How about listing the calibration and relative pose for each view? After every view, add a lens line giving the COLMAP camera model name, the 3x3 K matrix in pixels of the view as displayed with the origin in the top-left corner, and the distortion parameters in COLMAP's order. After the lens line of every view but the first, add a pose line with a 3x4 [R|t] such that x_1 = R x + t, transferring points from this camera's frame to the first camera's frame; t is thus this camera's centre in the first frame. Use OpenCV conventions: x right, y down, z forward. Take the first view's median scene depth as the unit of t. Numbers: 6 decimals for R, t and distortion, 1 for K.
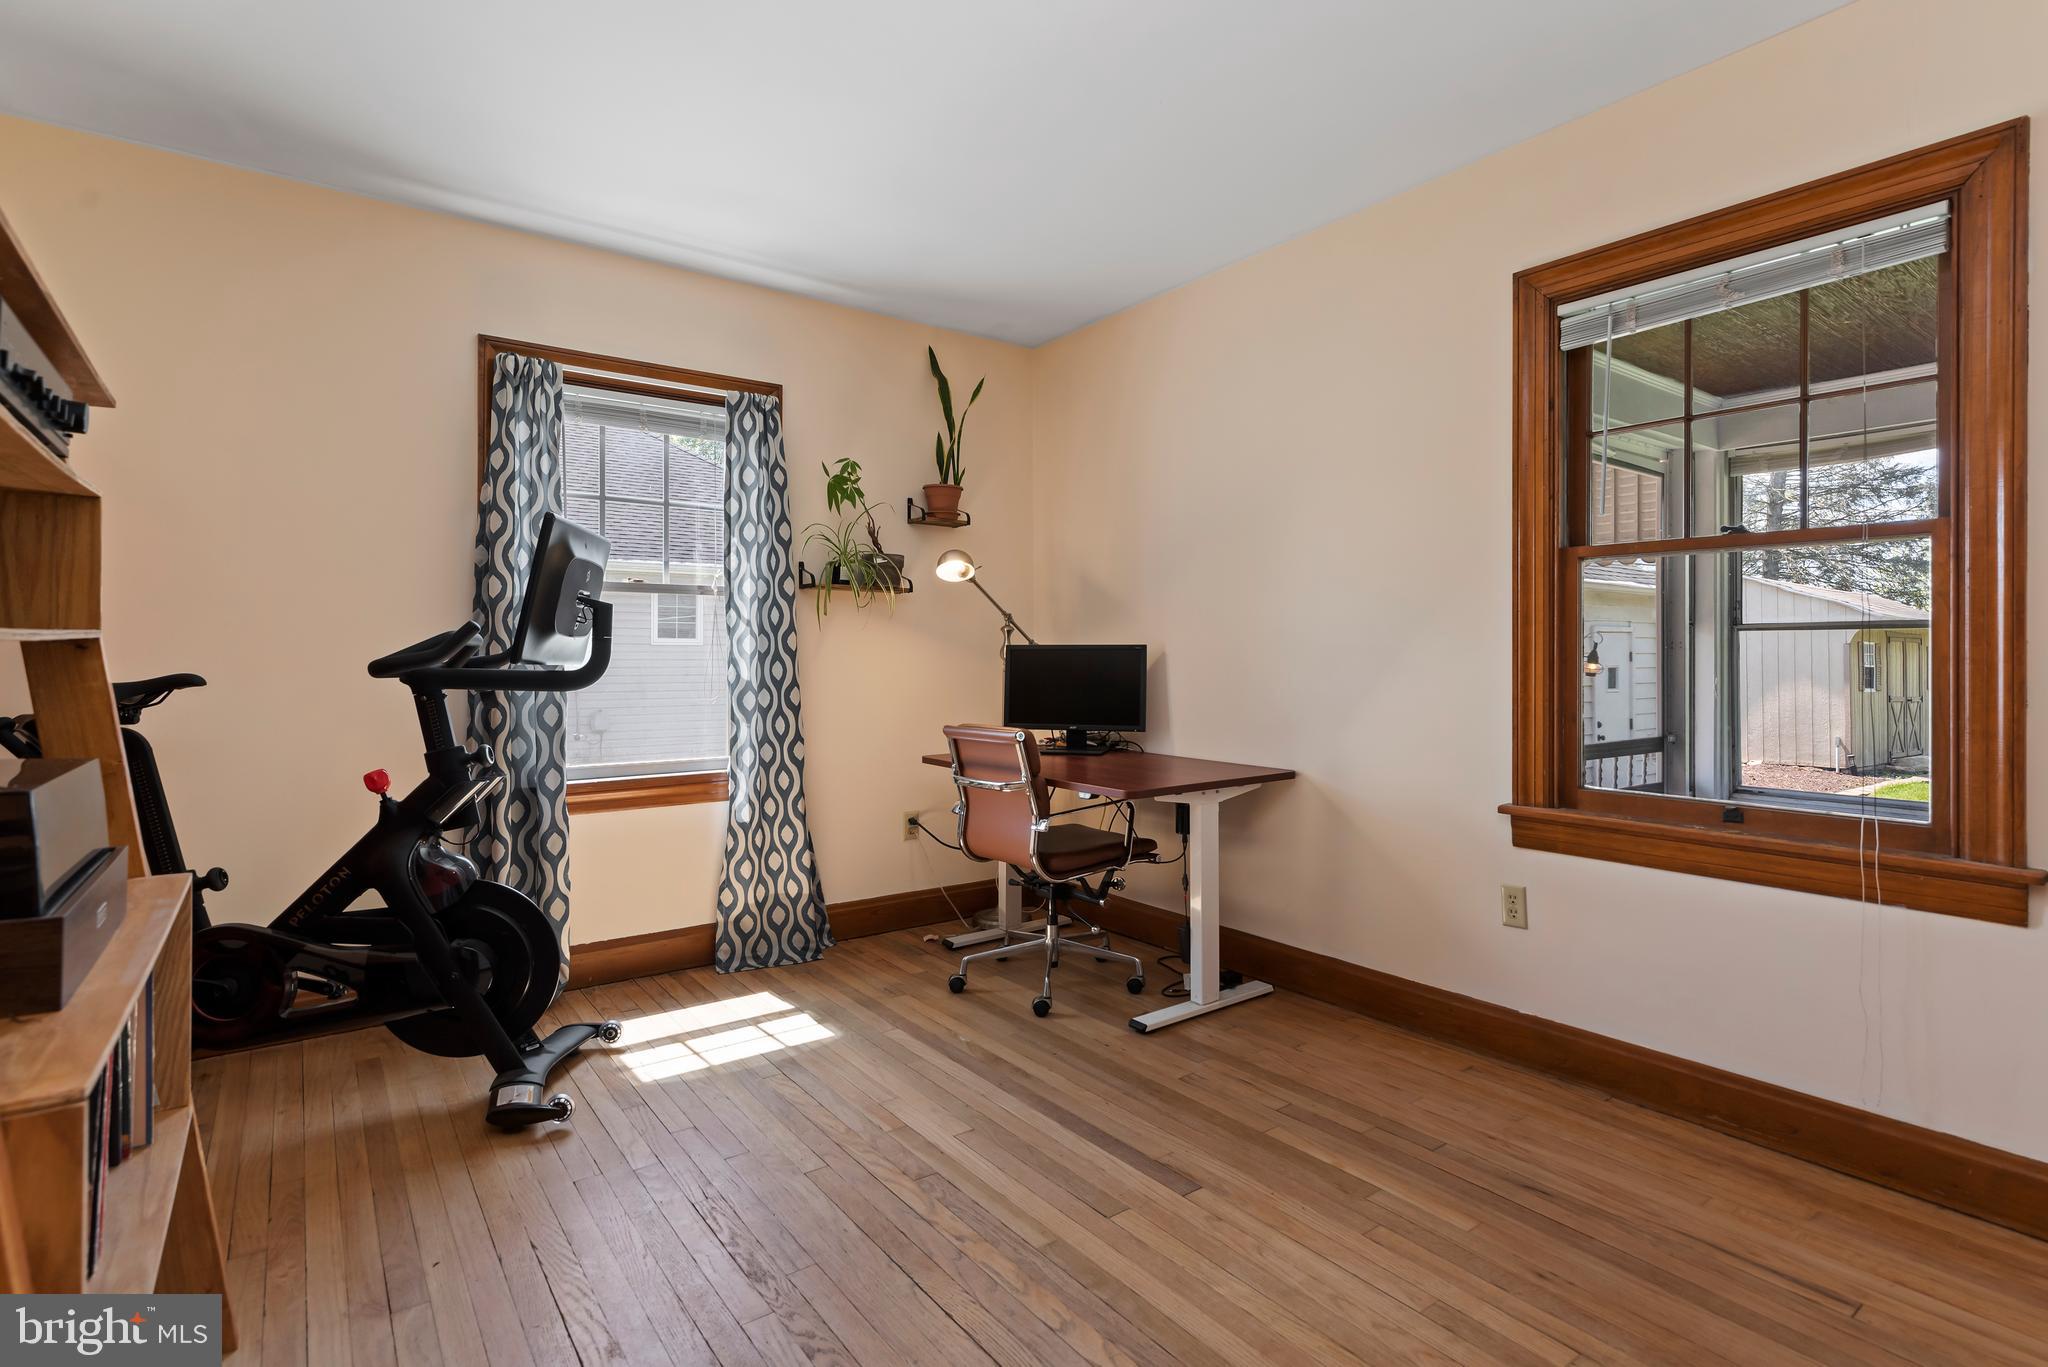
lens RADIAL K [[1002.3, 0, 1093.8], [0, 1002.3, 670.0], [0, 0, 1]] dist [0.004058, -0.001322]
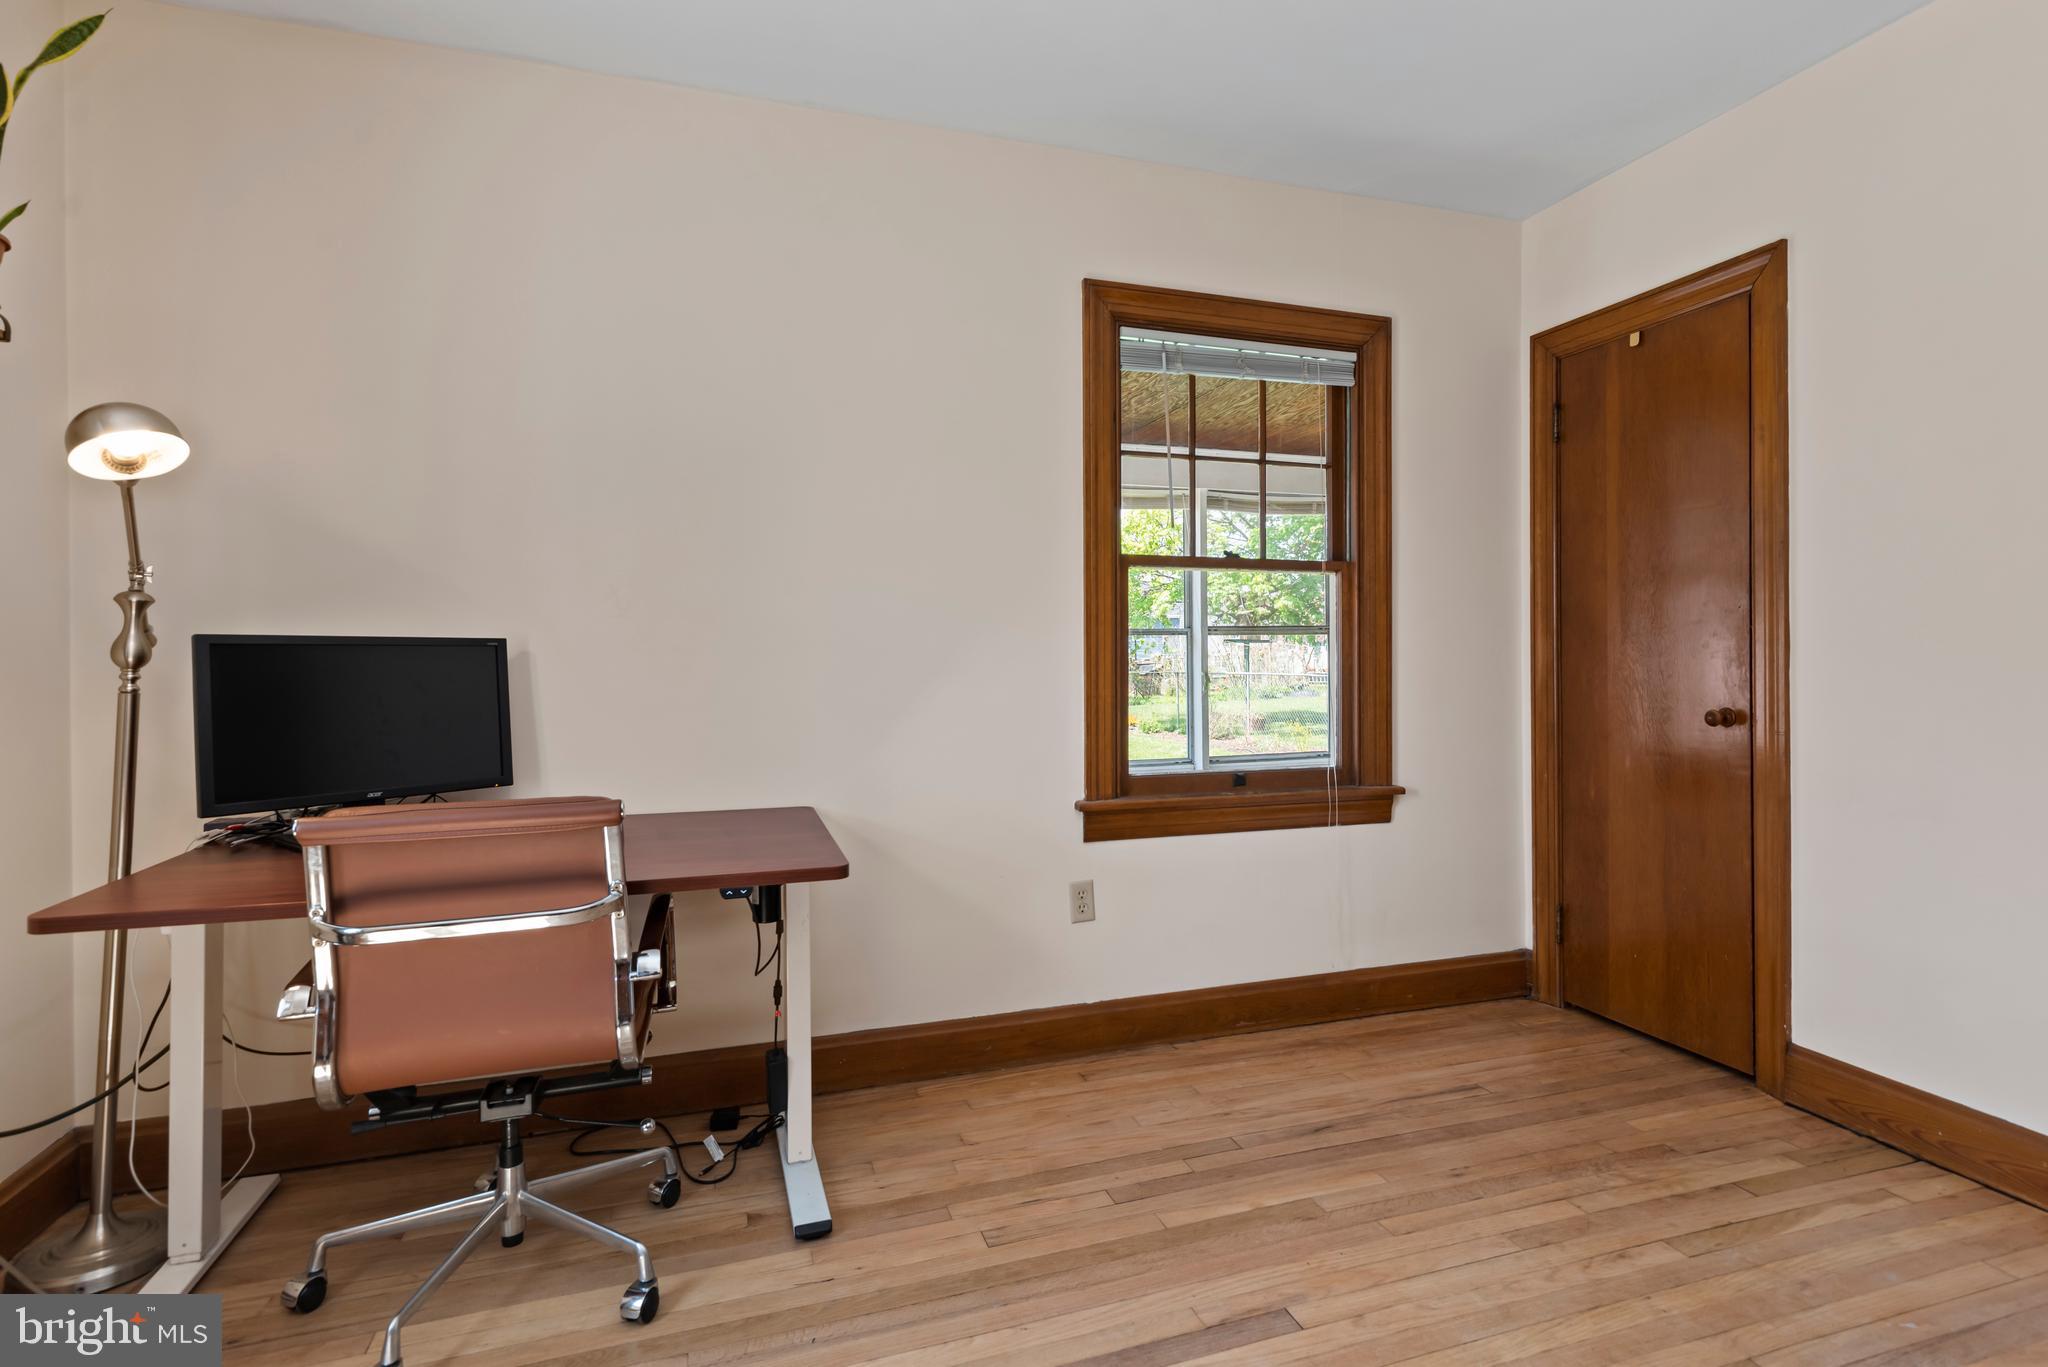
lens RADIAL K [[1002.3, 0, 1044.9], [0, 1002.3, 668.6], [0, 0, 1]] dist [0.004058, -0.001322]
pose [[0.345207, -0.013190, 0.938434, -0.617648], [0.016985, 0.999825, 0.007805, -0.009870], [-0.938373, 0.013244, 0.345371, 0.774953]]
